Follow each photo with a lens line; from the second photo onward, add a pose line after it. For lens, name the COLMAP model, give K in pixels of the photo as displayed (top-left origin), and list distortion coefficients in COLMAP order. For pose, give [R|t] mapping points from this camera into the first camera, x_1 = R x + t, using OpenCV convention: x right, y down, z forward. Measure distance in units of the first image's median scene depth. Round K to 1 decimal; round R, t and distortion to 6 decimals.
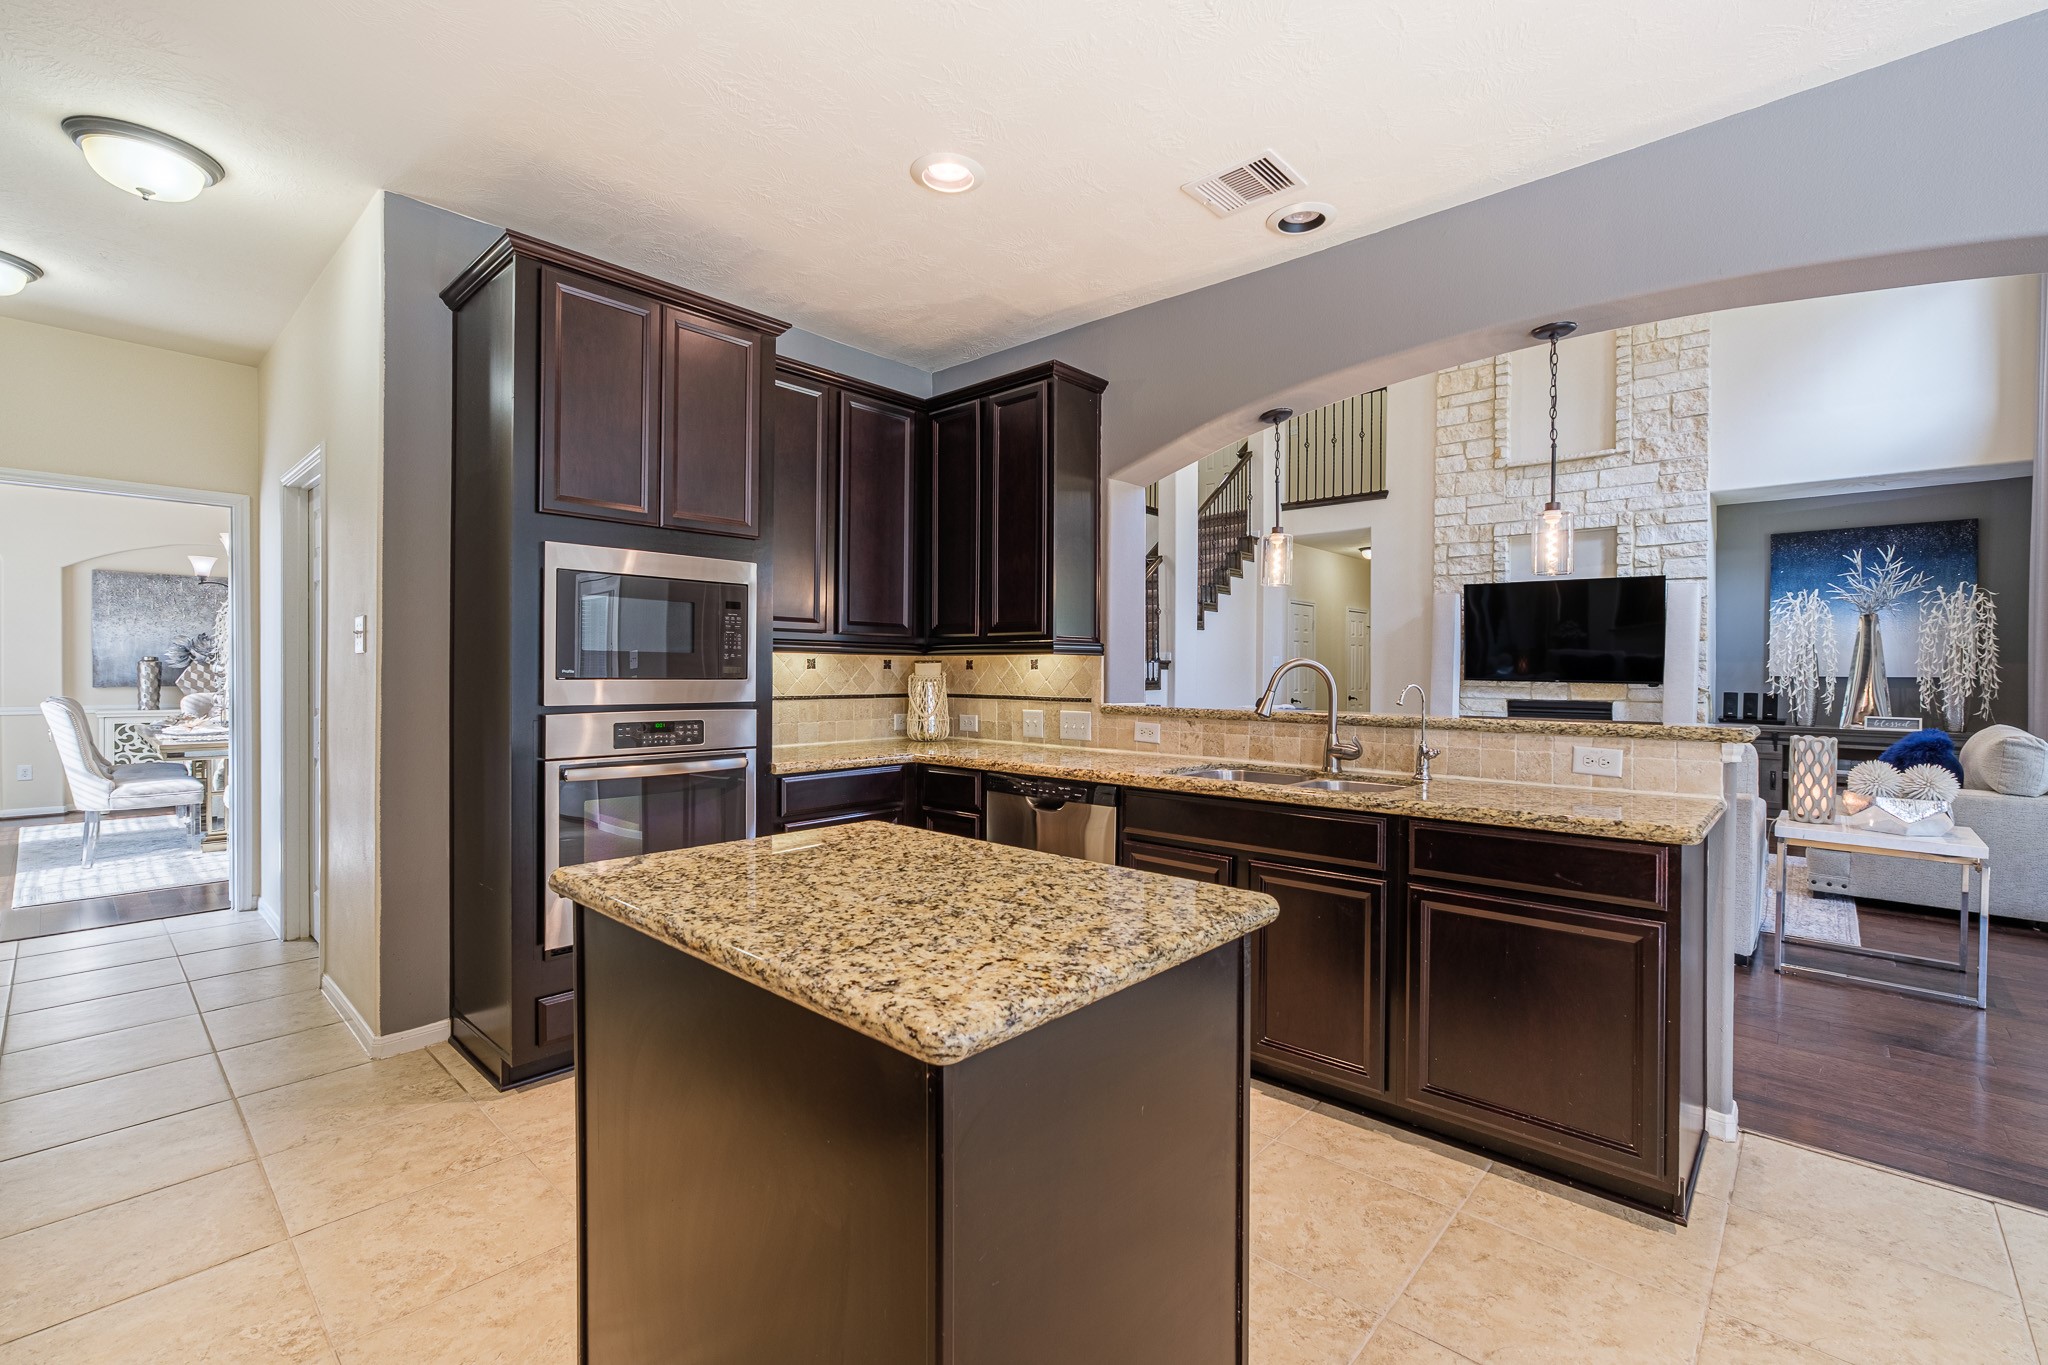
lens RADIAL K [[867.6, 0, 1057.2], [0, 867.6, 671.8], [0, 0, 1]] dist [0.001963, 0.001913]
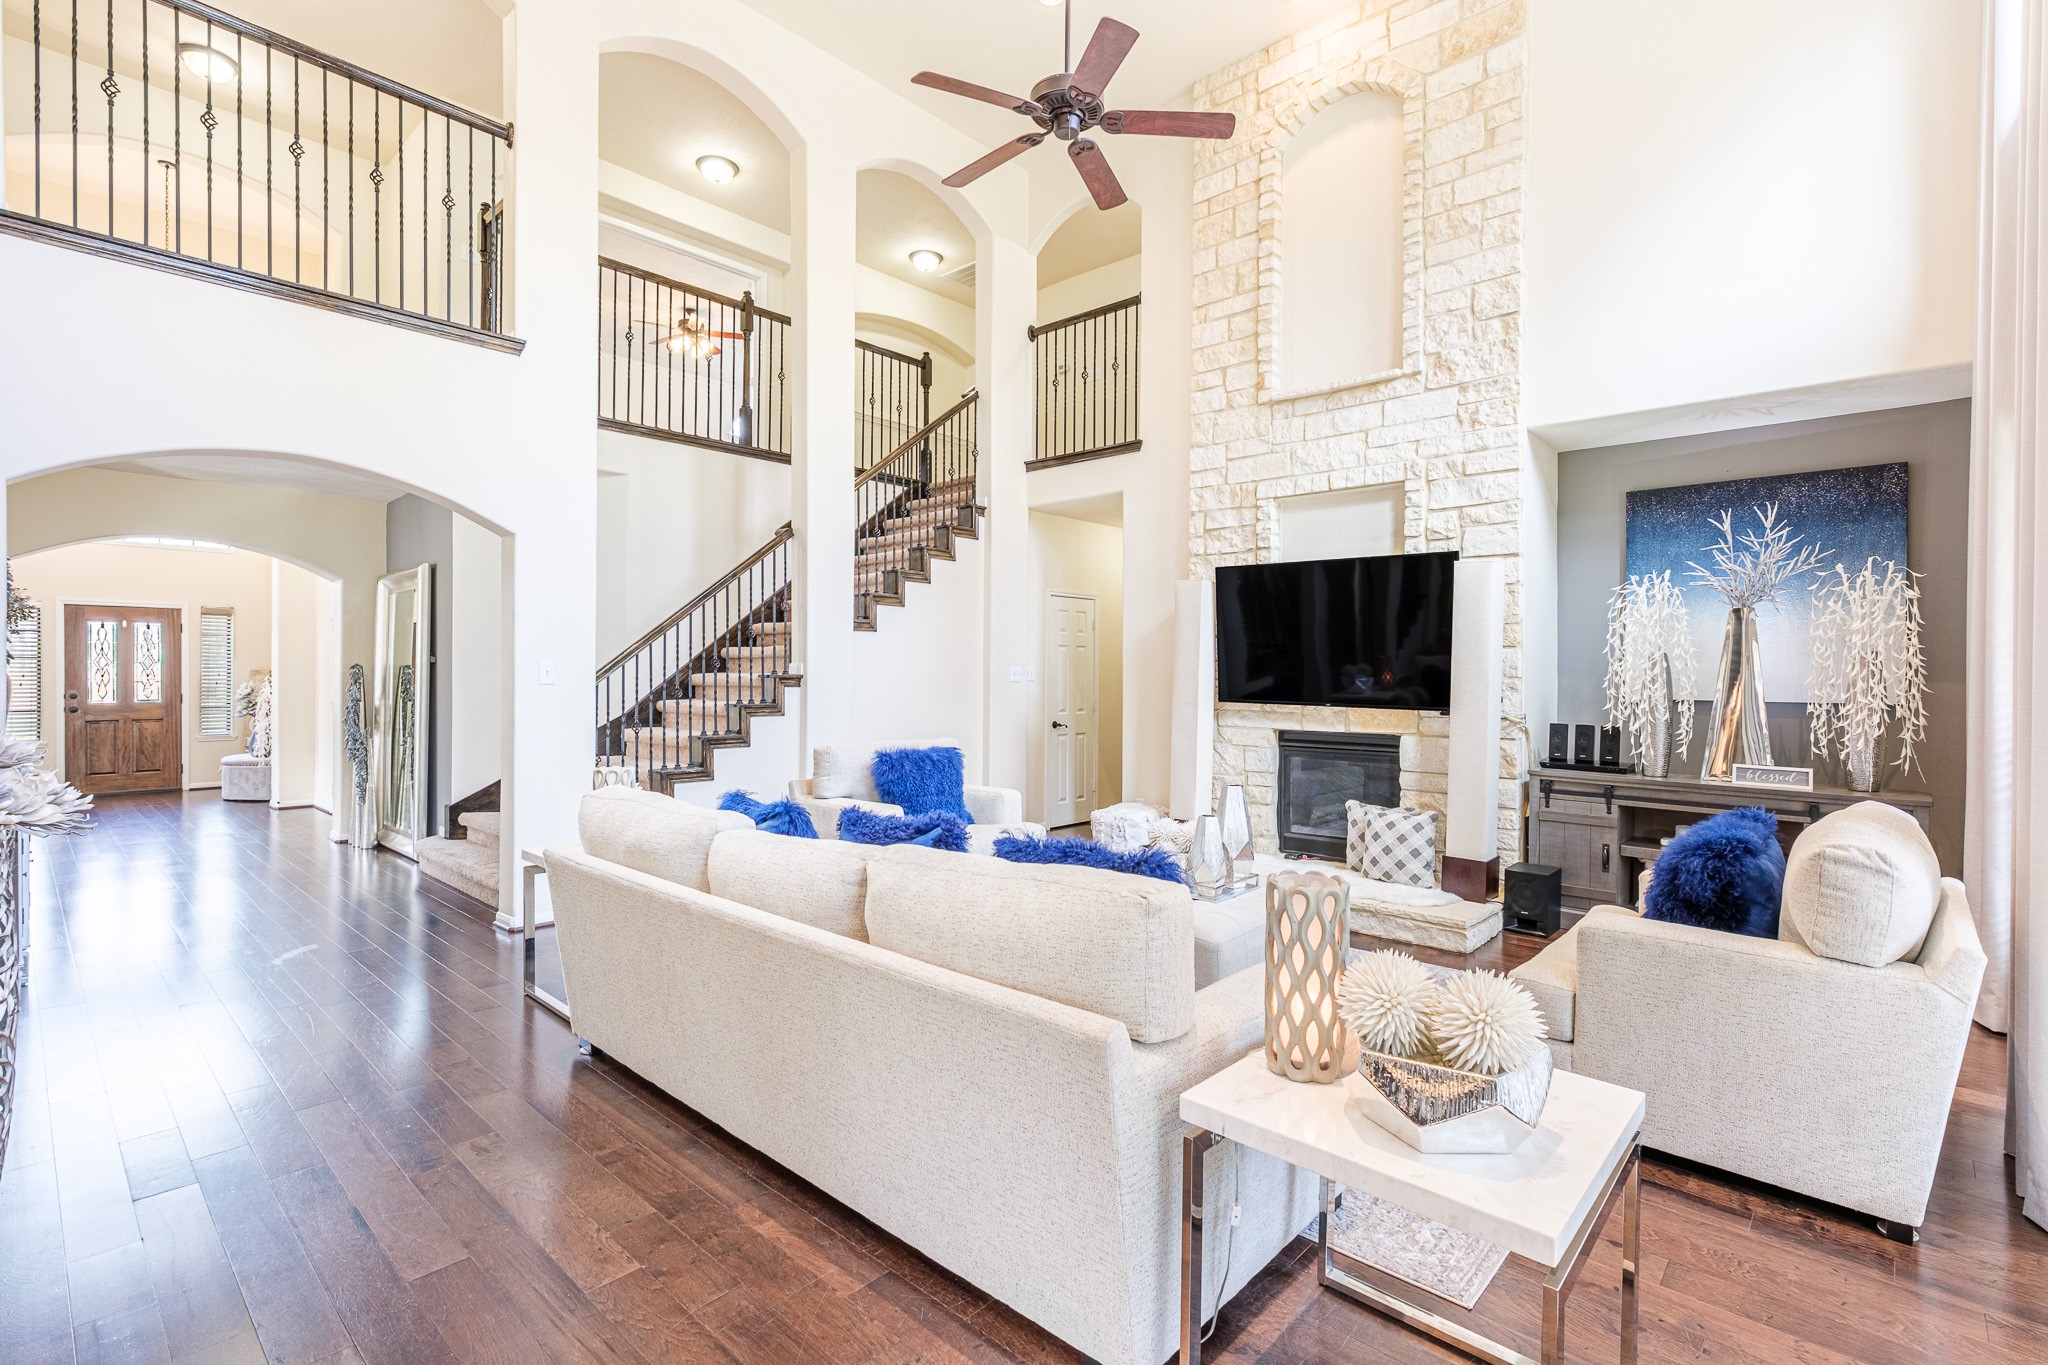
lens RADIAL K [[939.8, 0, 1029.4], [0, 939.8, 672.4], [0, 0, 1]] dist [-0.003427, 0.001364]
pose [[0.999935, -0.000731, -0.011405, 0.402010], [0.000700, 0.999996, -0.002795, -0.015703], [0.011407, 0.002787, 0.999931, 0.285633]]
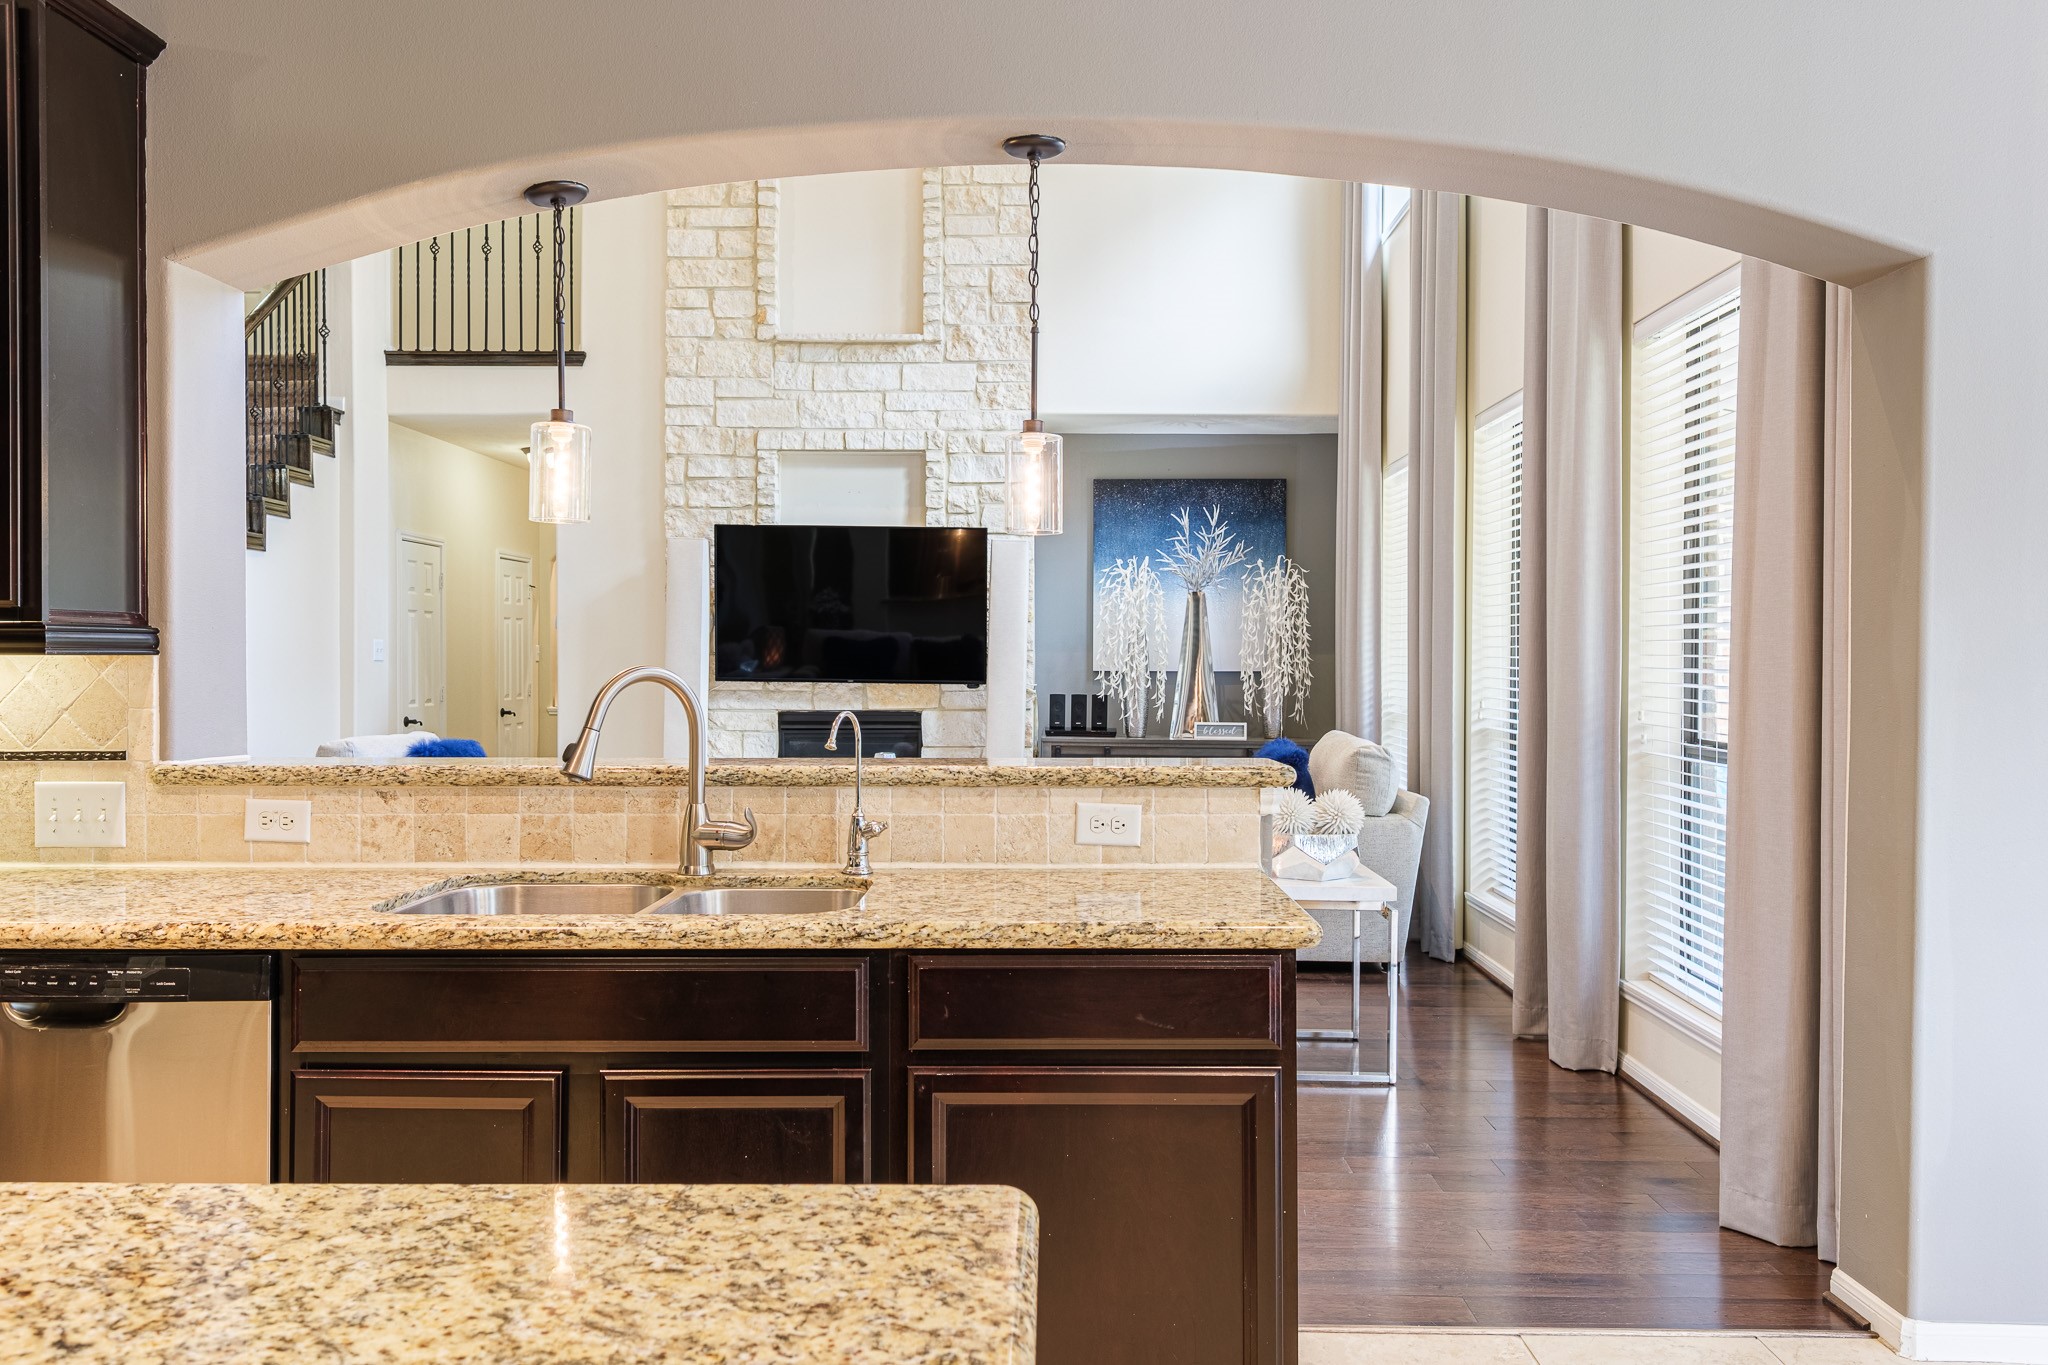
lens RADIAL K [[1505.6, 0, 1014.7], [0, 1505.6, 675.3], [0, 0, 1]] dist [0.031330, -0.028738]
pose [[0.770150, -0.011460, 0.637760, -0.055870], [0.004461, 0.999911, 0.012581, -0.008564], [-0.637847, -0.006844, 0.770132, 0.062227]]
